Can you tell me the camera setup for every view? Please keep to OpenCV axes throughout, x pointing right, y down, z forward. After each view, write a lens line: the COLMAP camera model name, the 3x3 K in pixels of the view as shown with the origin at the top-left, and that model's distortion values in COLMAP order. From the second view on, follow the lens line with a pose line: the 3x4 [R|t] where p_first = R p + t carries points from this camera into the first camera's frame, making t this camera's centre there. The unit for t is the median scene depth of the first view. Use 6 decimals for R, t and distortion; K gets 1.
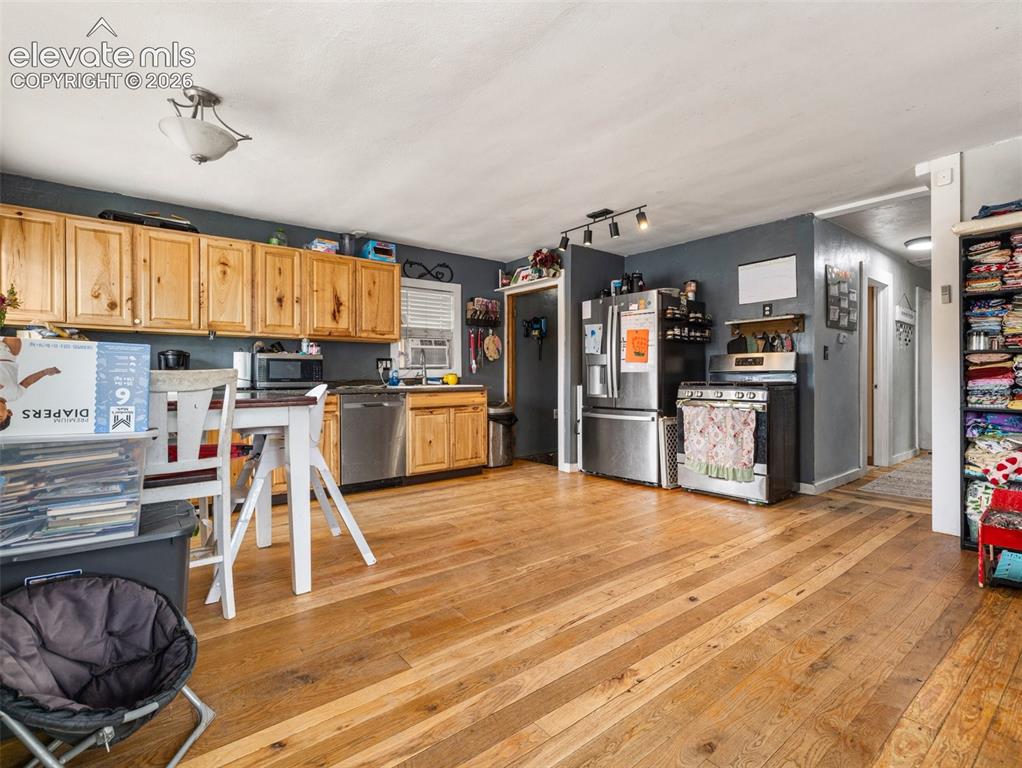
lens RADIAL K [[486.4, 0, 507.8], [0, 486.4, 376.4], [0, 0, 1]] dist [0.000998, 0.000189]
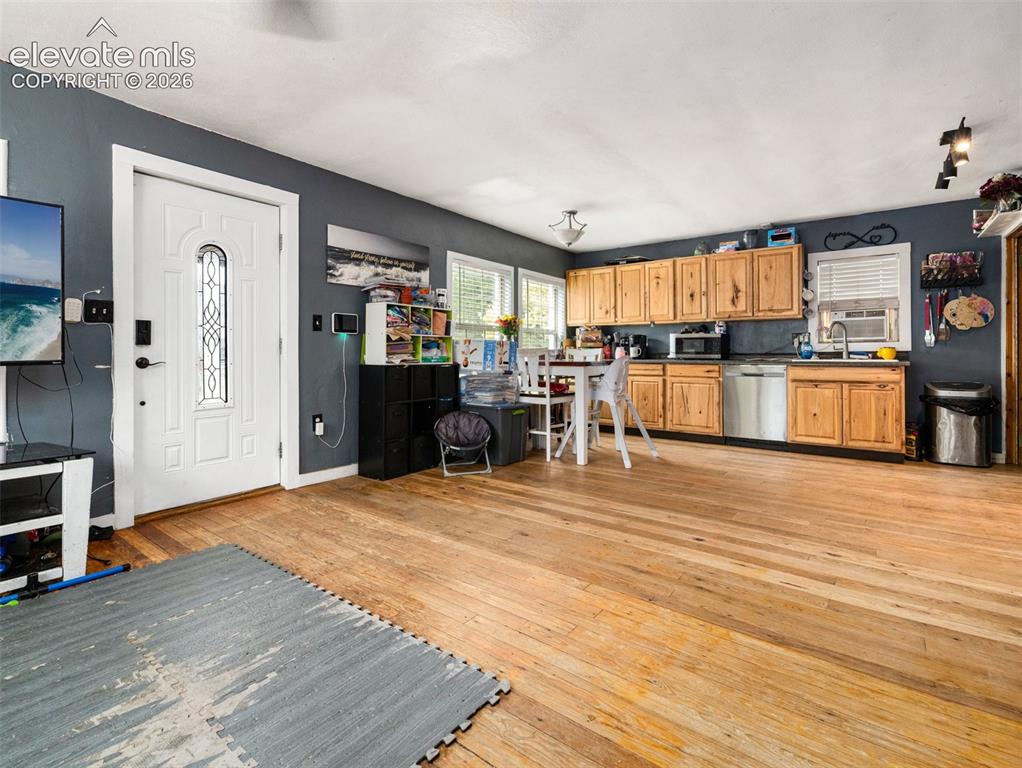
lens RADIAL K [[494.7, 0, 509.0], [0, 494.7, 353.2], [0, 0, 1]] dist [-0.000219, 0.000007]
pose [[0.253208, 0.006533, -0.967390, 0.774530], [0.001982, 0.999972, 0.007272, -0.003178], [0.967410, -0.003759, 0.253188, 0.135479]]
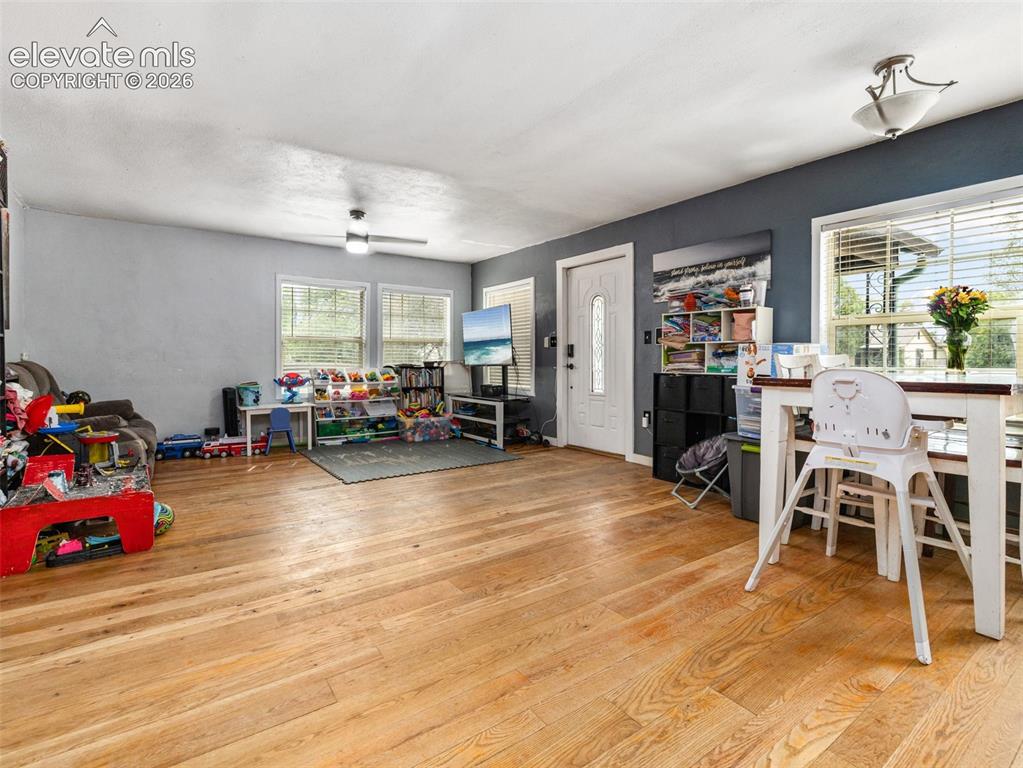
lens RADIAL K [[489.1, 0, 505.0], [0, 489.1, 365.5], [0, 0, 1]] dist [0.000476, 0.000469]
pose [[-0.998439, 0.003623, 0.055735, 0.051031], [0.003939, 0.999977, 0.005562, 0.004203], [-0.055714, 0.005773, -0.998430, 1.188580]]
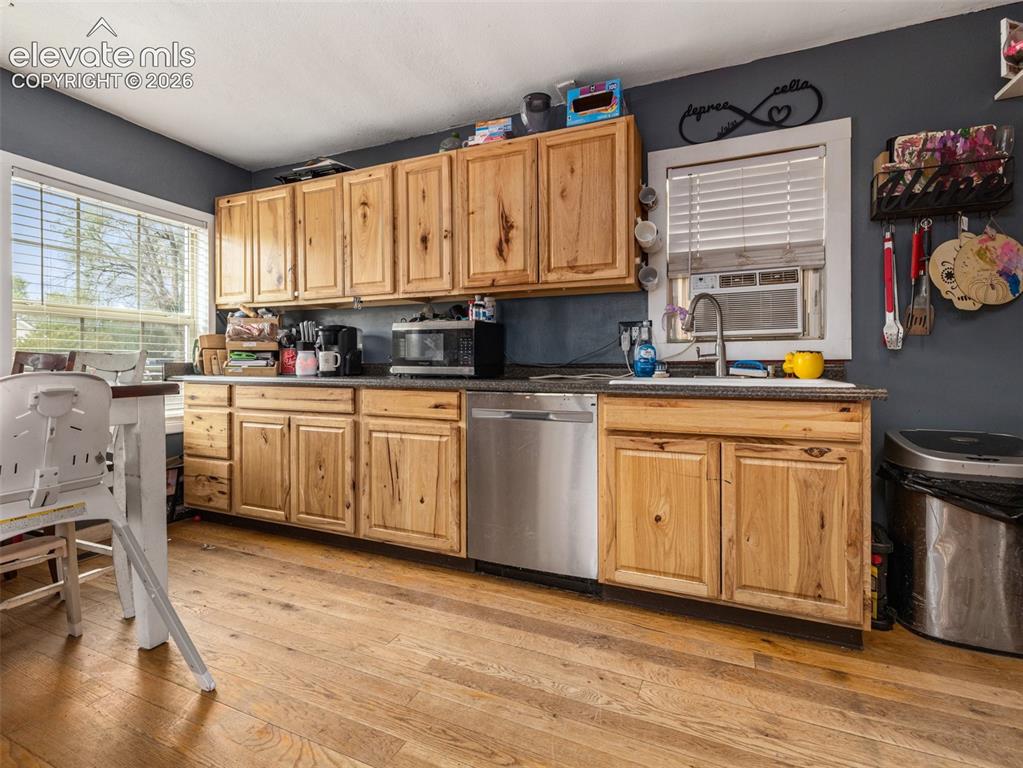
lens RADIAL K [[487.6, 0, 506.7], [0, 487.6, 364.1], [0, 0, 1]] dist [-0.001116, 0.000228]
pose [[0.471910, 0.009128, -0.881600, 0.157910], [-0.001597, 0.999954, 0.009498, 0.002571], [0.881645, -0.003075, 0.471902, 0.794682]]
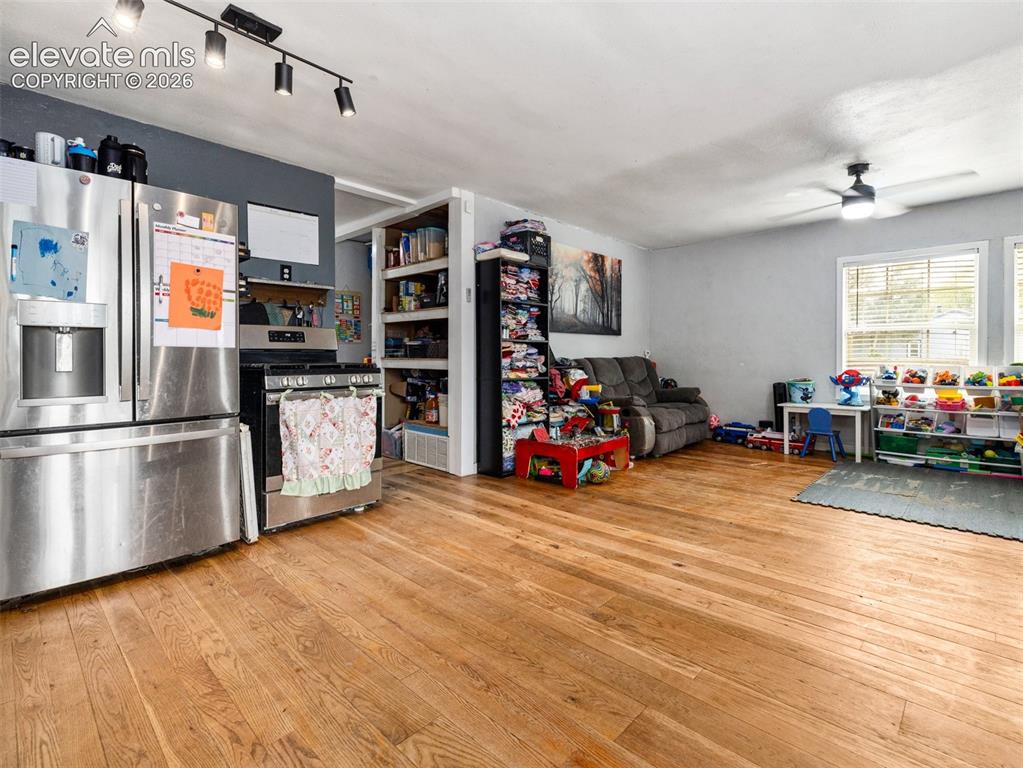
lens RADIAL K [[495.2, 0, 509.4], [0, 495.2, 353.1], [0, 0, 1]] dist [-0.000219, 0.000007]
pose [[-0.141708, 0.010898, 0.989849, -0.349459], [-0.001182, 0.999937, -0.011178, 0.004057], [-0.989908, -0.002754, -0.141686, 0.826675]]
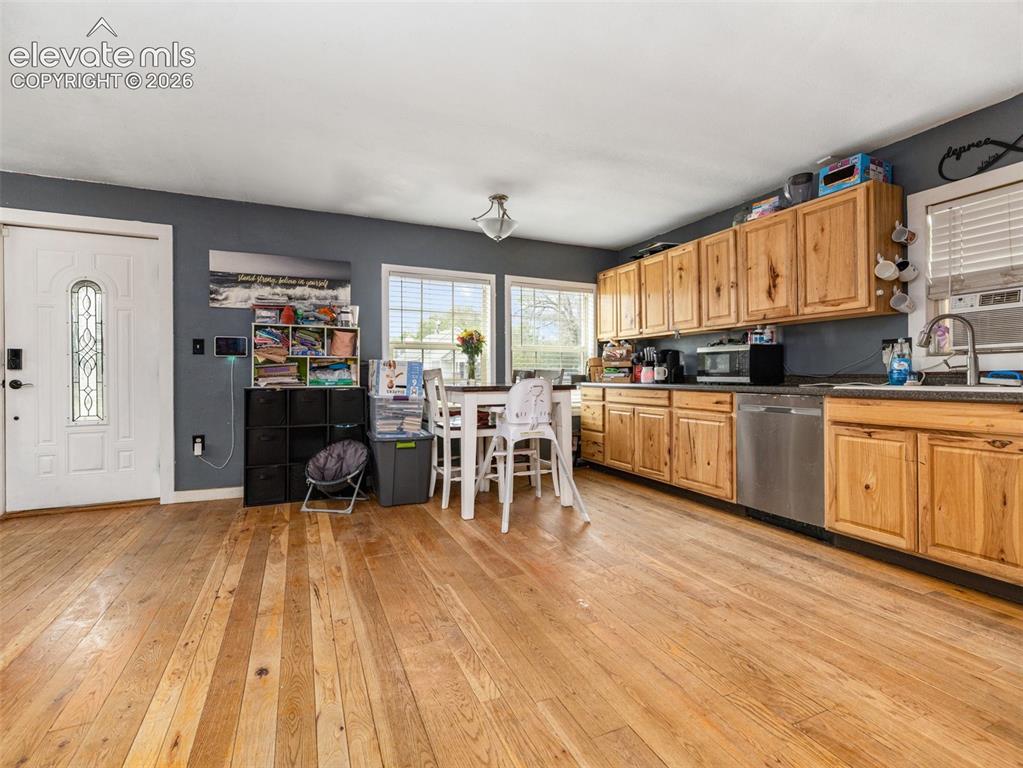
lens RADIAL K [[482.6, 0, 509.7], [0, 482.6, 377.1], [0, 0, 1]] dist [0.000484, 0.000110]
pose [[-0.248060, 0.010793, -0.968684, 0.543100], [0.007445, 0.999930, 0.009235, 0.001047], [0.968716, -0.004921, -0.248123, 0.844735]]
